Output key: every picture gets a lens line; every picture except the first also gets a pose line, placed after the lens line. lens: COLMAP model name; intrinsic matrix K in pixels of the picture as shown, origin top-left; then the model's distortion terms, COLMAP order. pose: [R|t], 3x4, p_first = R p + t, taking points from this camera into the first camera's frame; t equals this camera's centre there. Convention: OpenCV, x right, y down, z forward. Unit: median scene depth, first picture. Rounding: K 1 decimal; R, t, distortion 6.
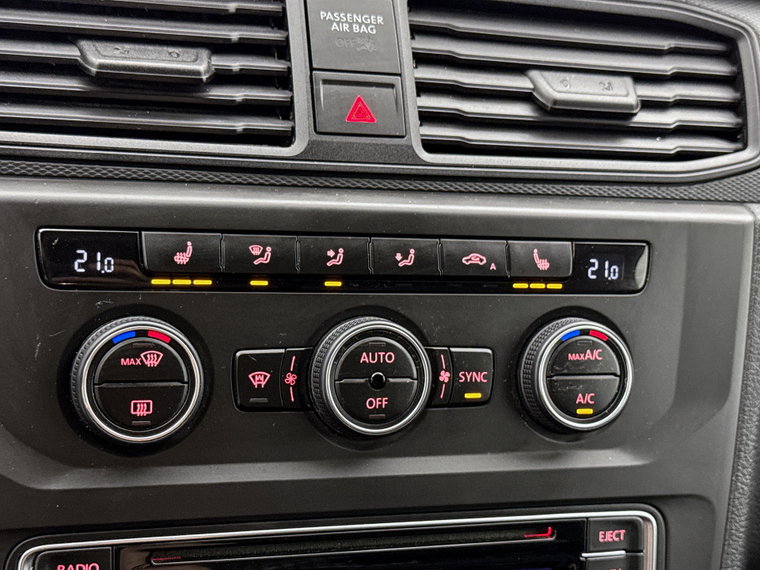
lens RADIAL K [[1202.6, 0, 379.3], [0, 1202.6, 290.7], [0, 0, 1]] dist [0.081179, 0.000000]
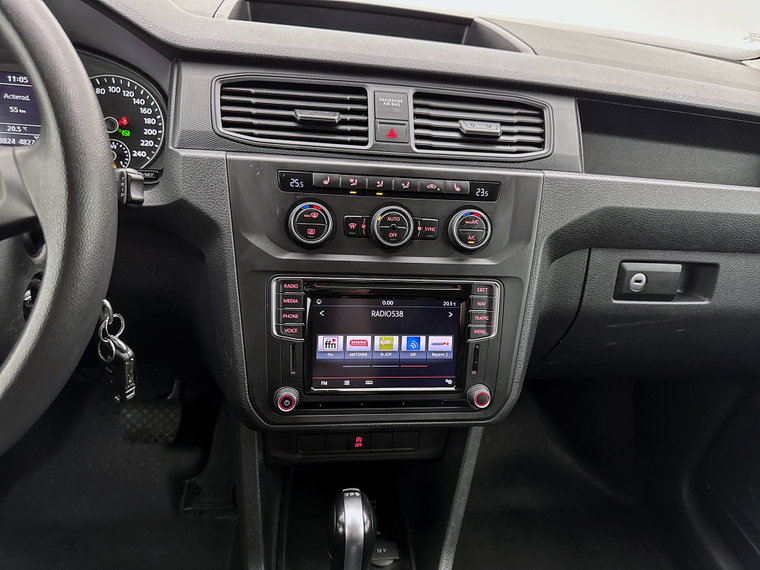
lens RADIAL K [[533.8, 0, 384.6], [0, 533.8, 290.7], [0, 0, 1]] dist [0.045679, -0.047257]
pose [[0.987571, 0.022147, -0.155603, 0.167808], [-0.016122, 0.999075, 0.039872, 0.165653], [0.156342, -0.036868, 0.987015, -0.243028]]
